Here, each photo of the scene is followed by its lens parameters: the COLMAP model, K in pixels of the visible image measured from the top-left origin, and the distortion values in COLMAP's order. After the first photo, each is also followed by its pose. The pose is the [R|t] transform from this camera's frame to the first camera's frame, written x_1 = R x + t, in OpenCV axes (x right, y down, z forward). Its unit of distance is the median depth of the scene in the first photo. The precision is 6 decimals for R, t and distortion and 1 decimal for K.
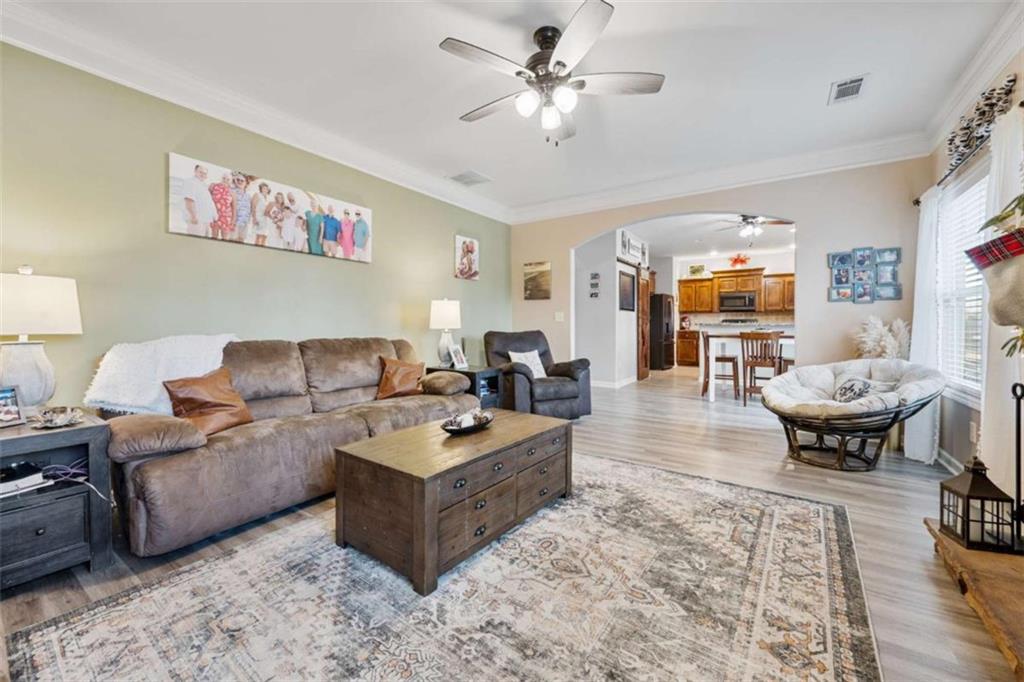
lens RADIAL K [[416.5, 0, 516.0], [0, 416.5, 331.9], [0, 0, 1]] dist [0.000168, 0.000393]
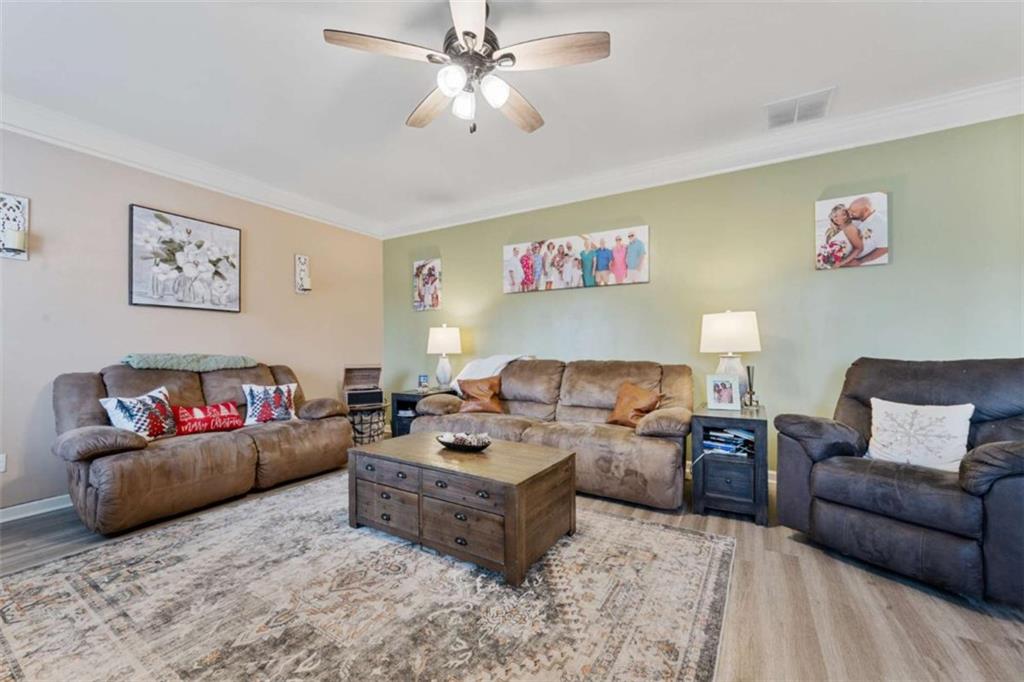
lens RADIAL K [[416.5, 0, 516.3], [0, 416.5, 348.3], [0, 0, 1]] dist [0.000168, 0.000393]
pose [[0.045316, 0.003642, -0.998966, 0.793133], [-0.006138, 0.999975, 0.003367, -0.021993], [0.998954, 0.005979, 0.045337, 0.901719]]
